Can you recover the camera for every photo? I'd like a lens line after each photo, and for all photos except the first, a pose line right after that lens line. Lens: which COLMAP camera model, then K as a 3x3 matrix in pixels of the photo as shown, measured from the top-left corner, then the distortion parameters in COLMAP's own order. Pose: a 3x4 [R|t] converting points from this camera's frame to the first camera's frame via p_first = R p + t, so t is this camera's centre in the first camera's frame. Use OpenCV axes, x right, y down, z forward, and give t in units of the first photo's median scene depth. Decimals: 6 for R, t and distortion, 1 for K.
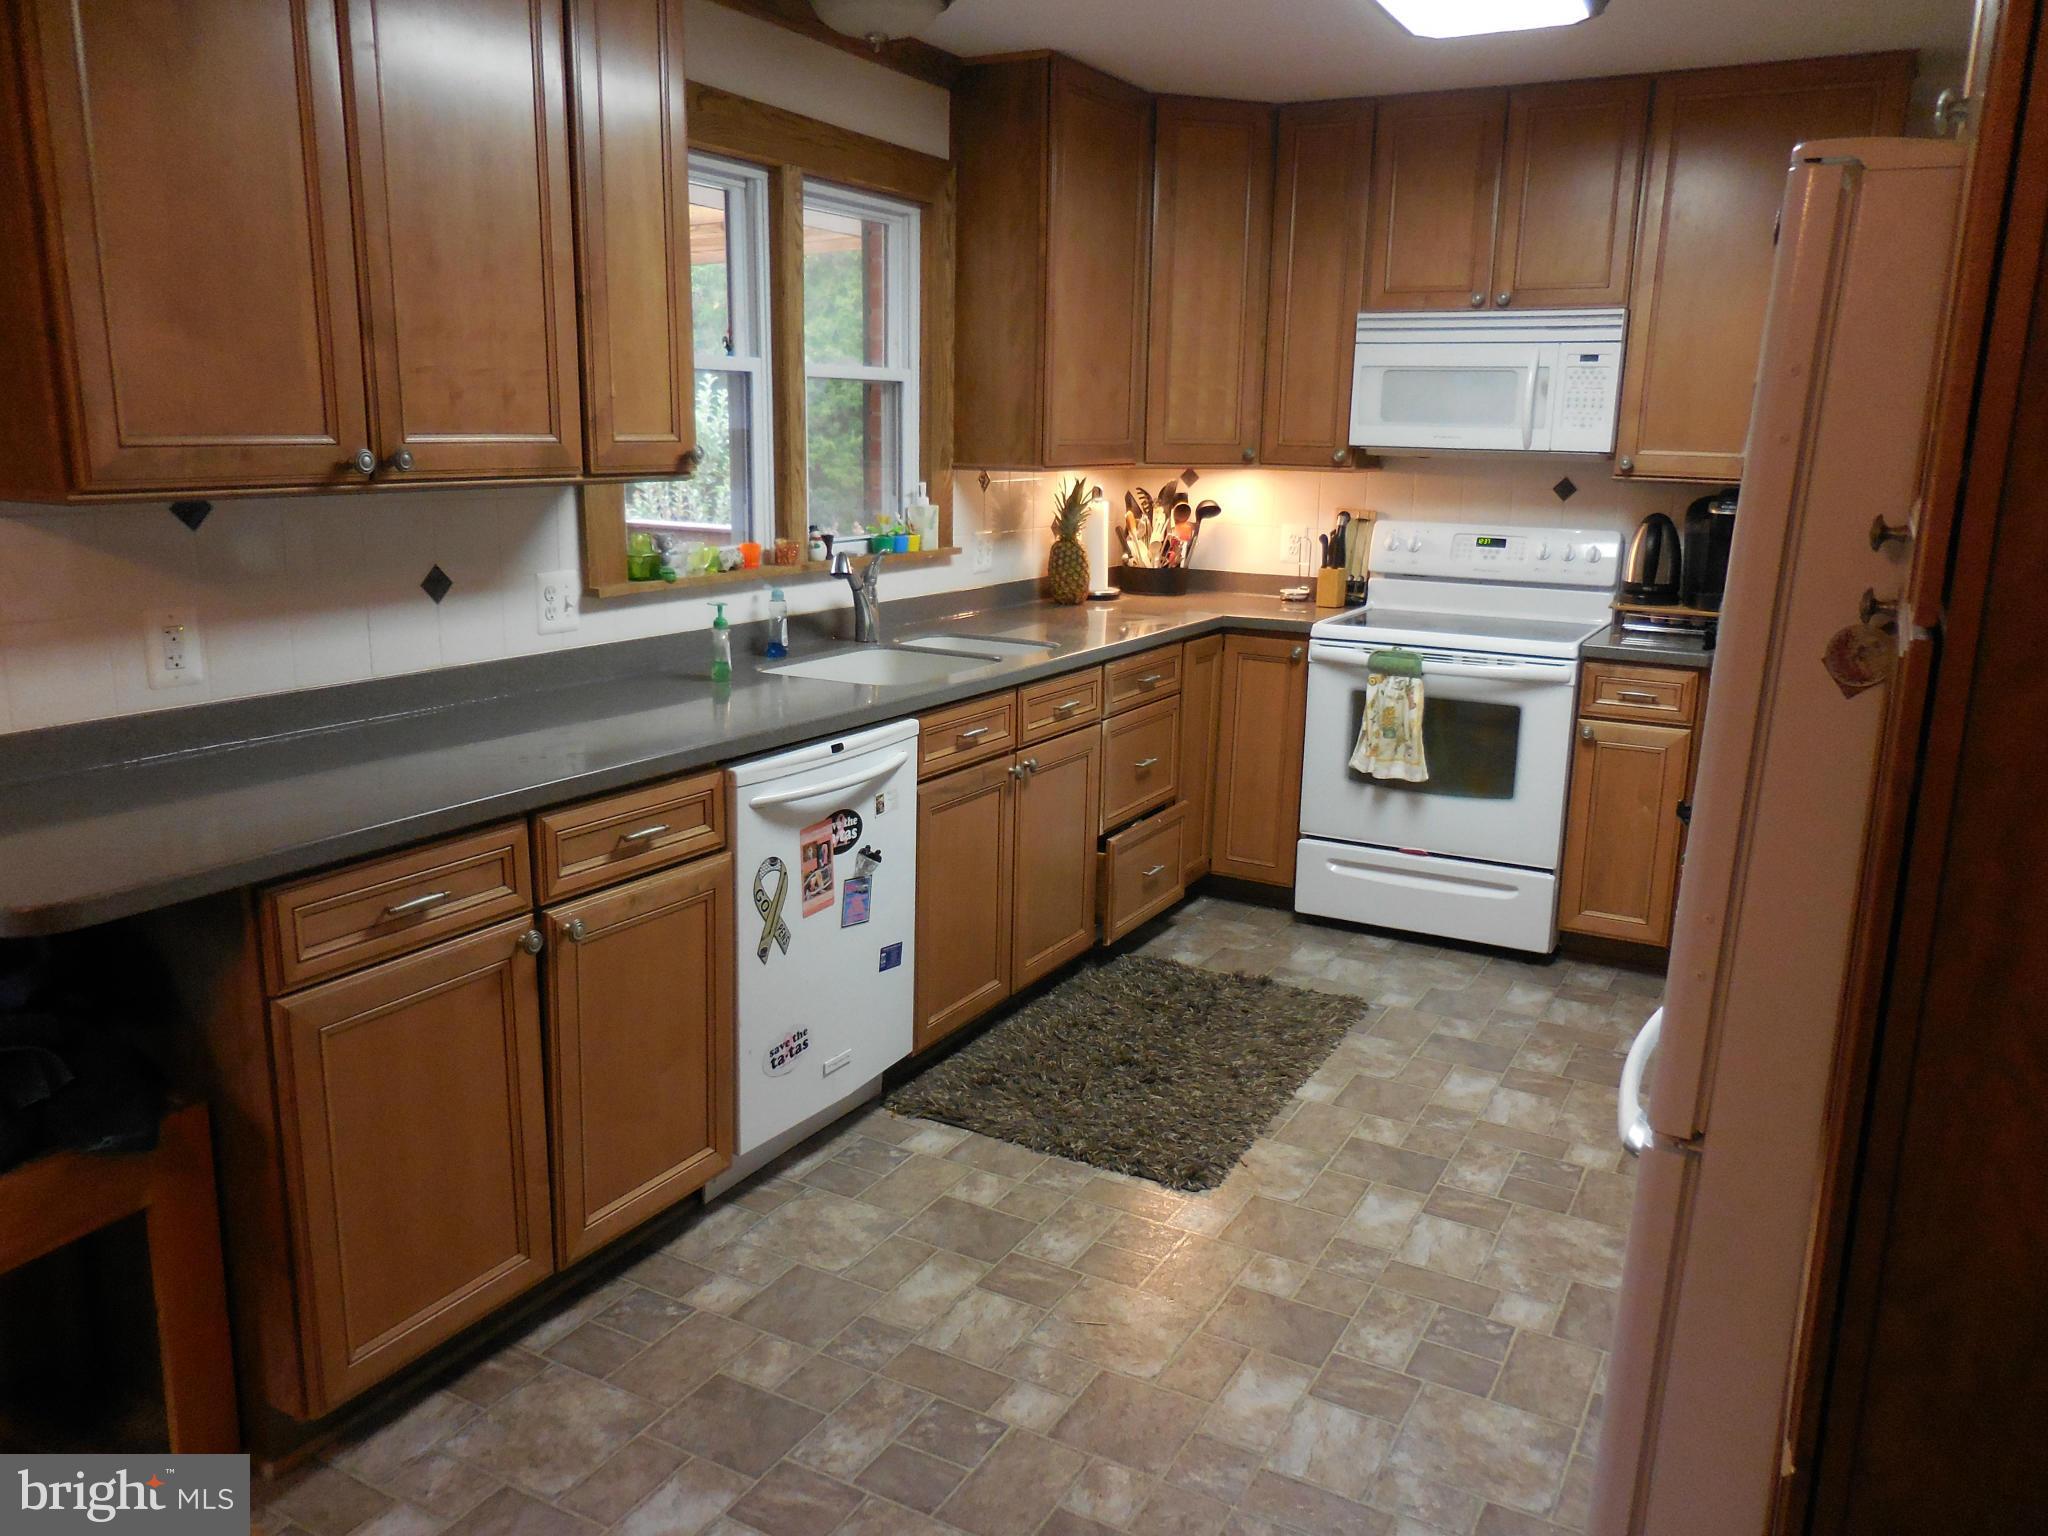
lens RADIAL K [[1561.1, 0, 1024.0], [0, 1561.1, 768.0], [0, 0, 1]] dist [0.001357, 0.000036]
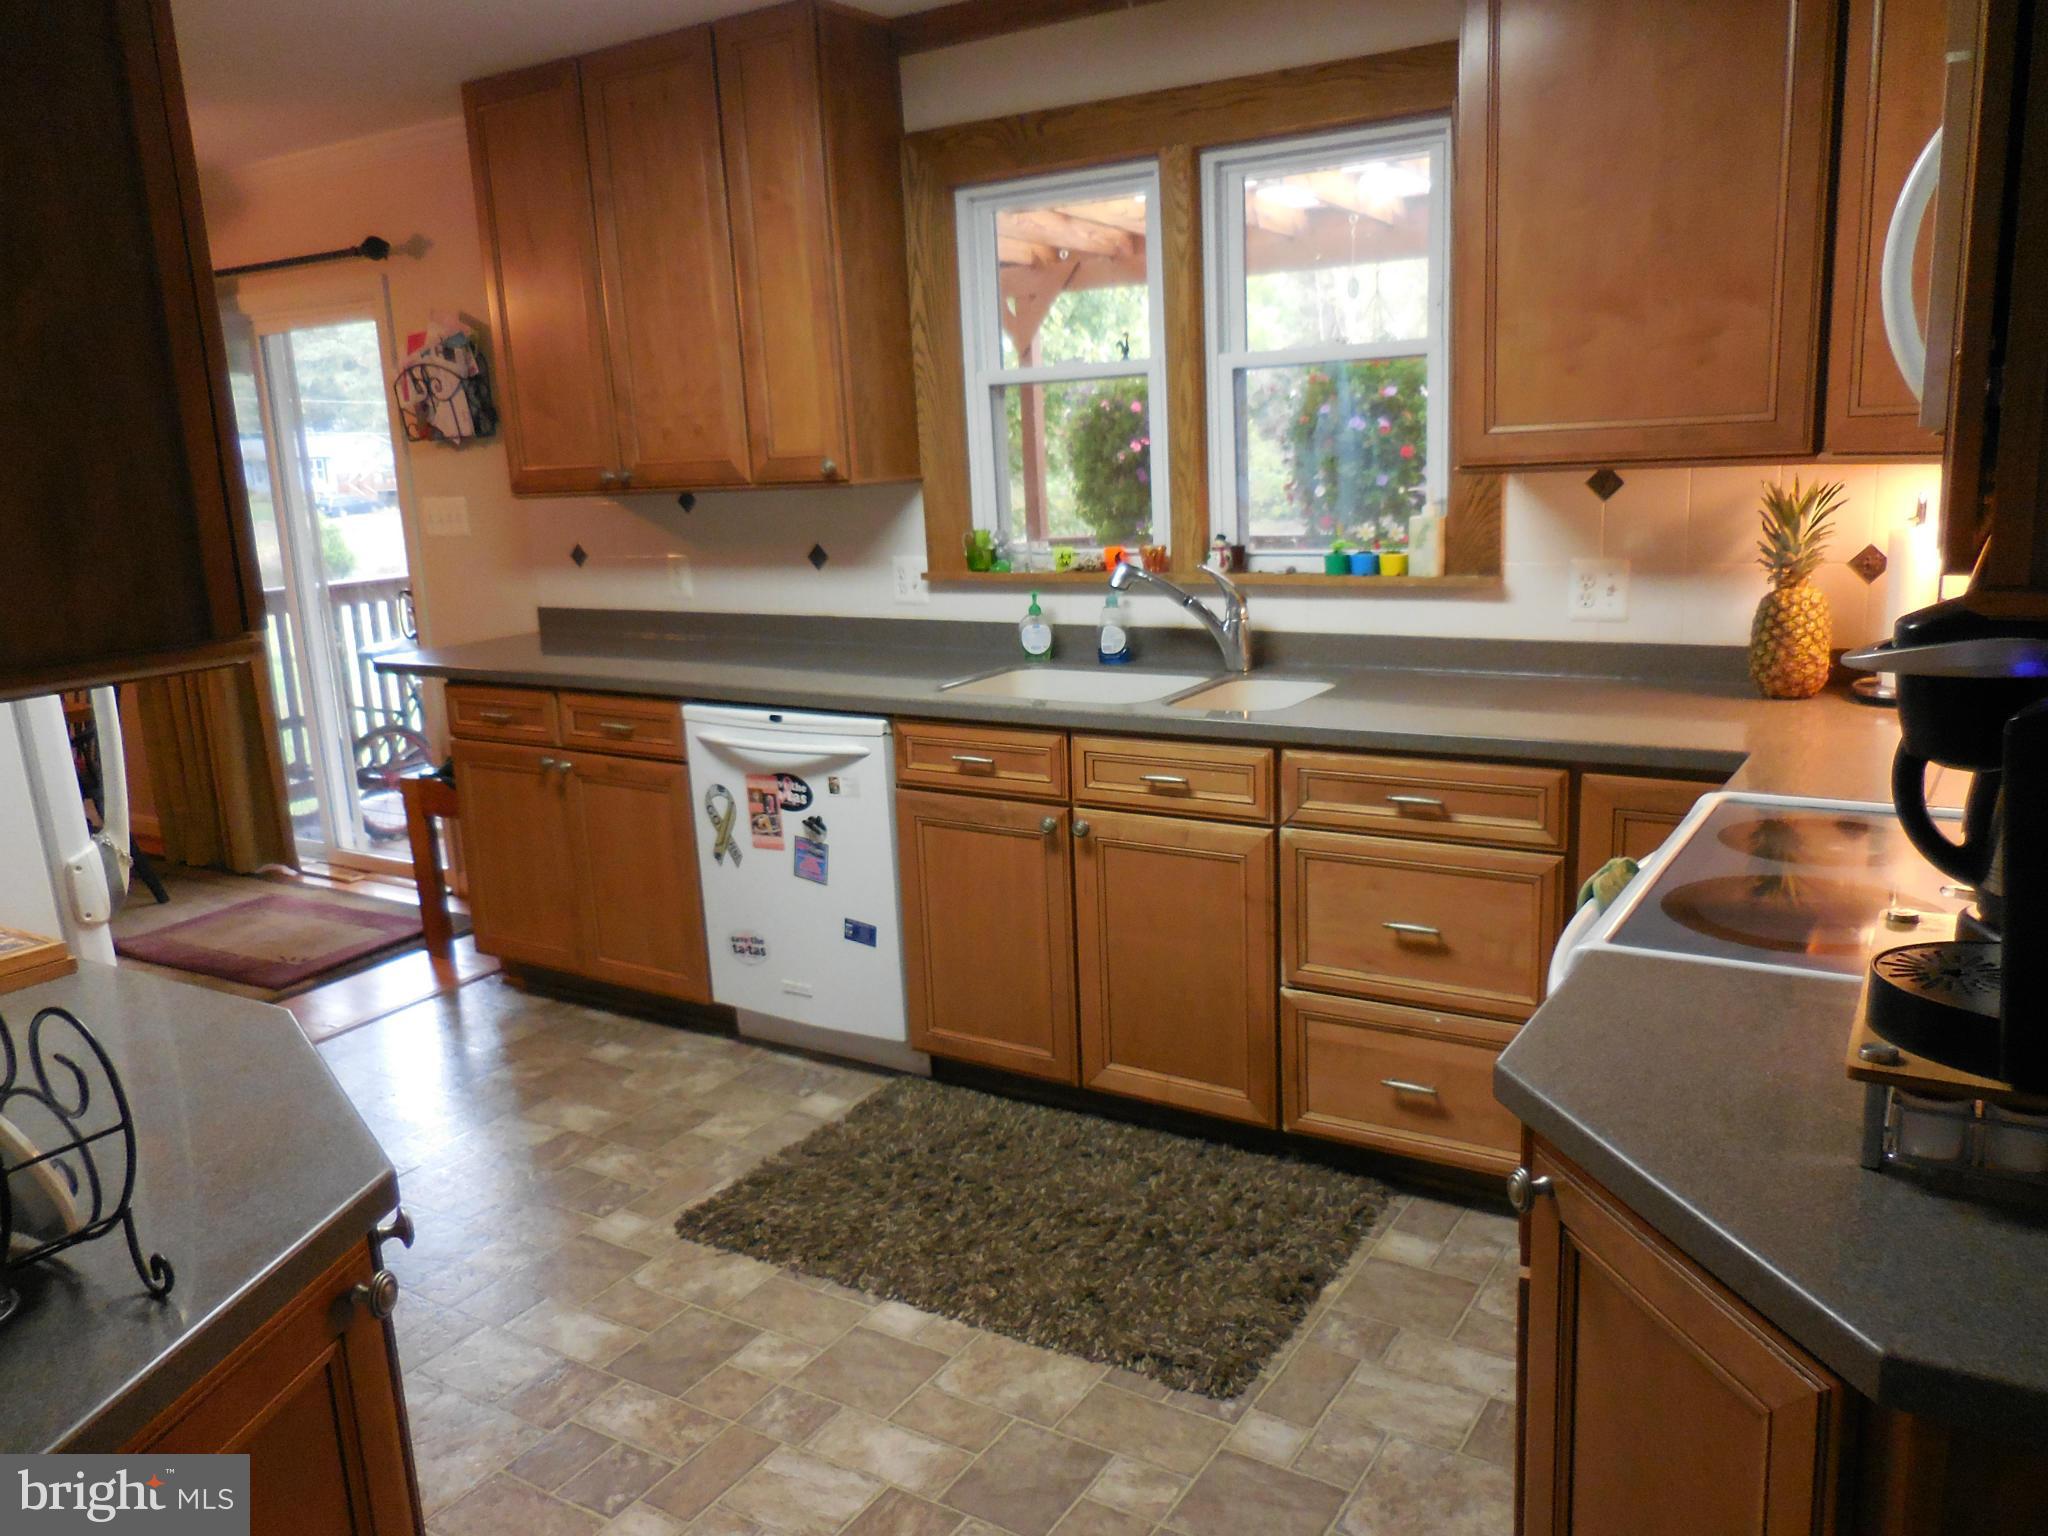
lens RADIAL K [[1561.1, 0, 1024.0], [0, 1561.1, 768.0], [0, 0, 1]] dist [0.001357, 0.000036]
pose [[-0.067620, 0.197994, -0.977868, 0.709499], [-0.167649, 0.963921, 0.206763, -0.174071], [0.983525, 0.177920, -0.031987, 0.852387]]
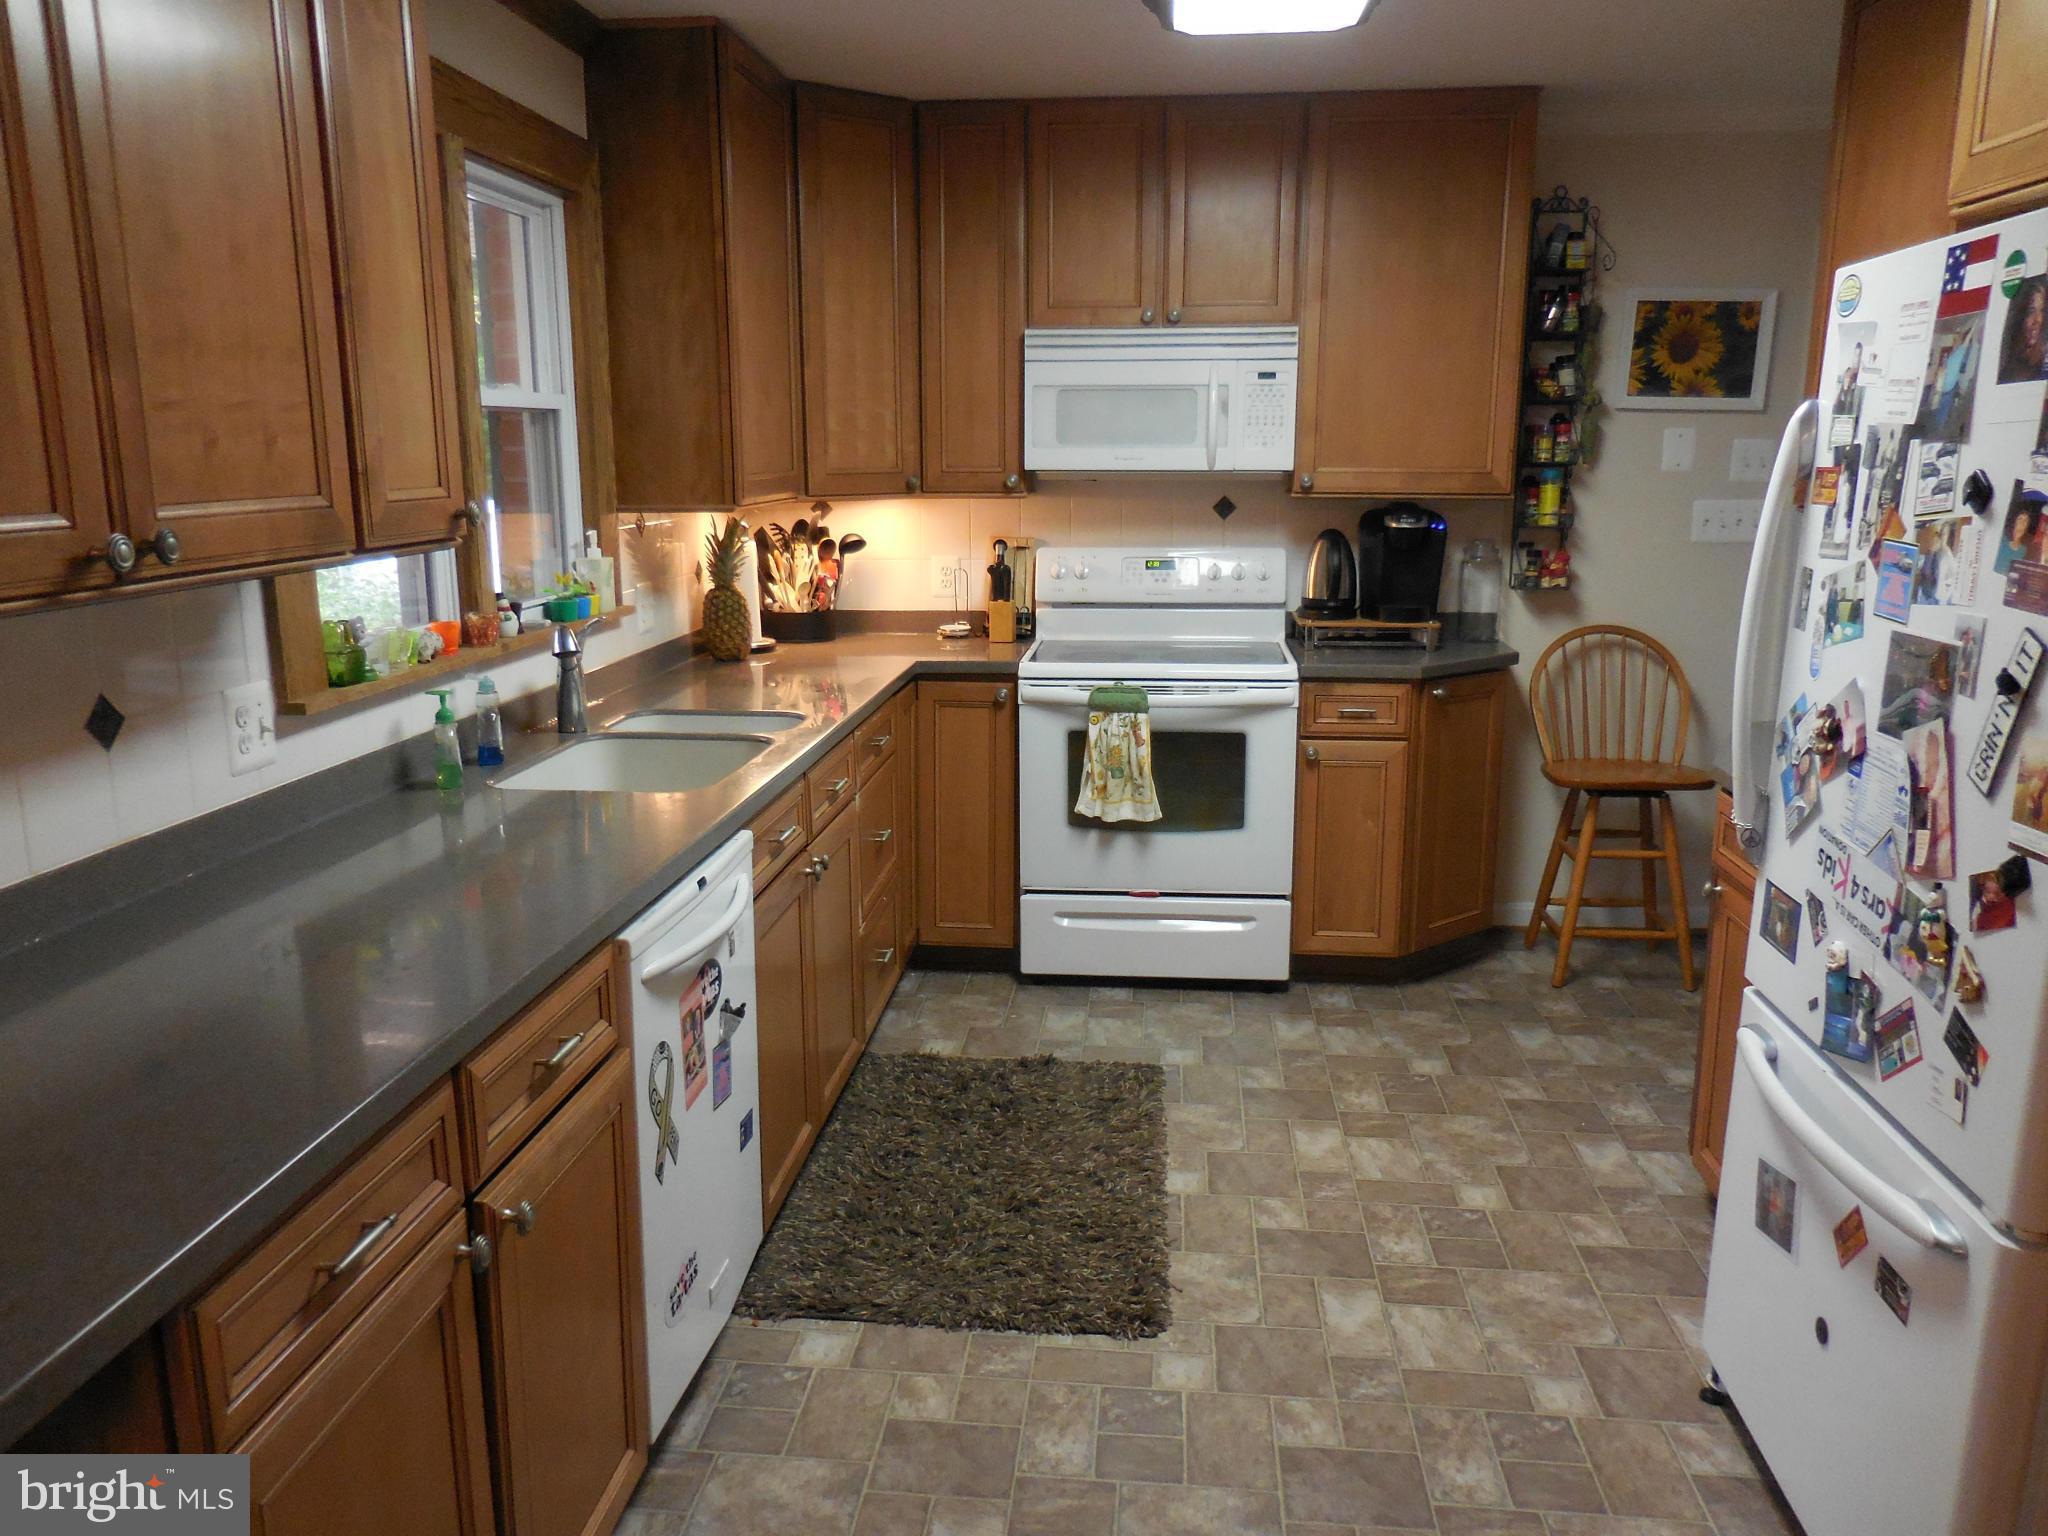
lens RADIAL K [[1561.1, 0, 1024.0], [0, 1561.1, 768.0], [0, 0, 1]] dist [0.001357, 0.000036]
pose [[0.918904, -0.101732, 0.381137, -0.181937], [0.105827, 0.994332, 0.010262, -0.042412], [-0.380021, 0.030905, 0.924462, 0.154210]]
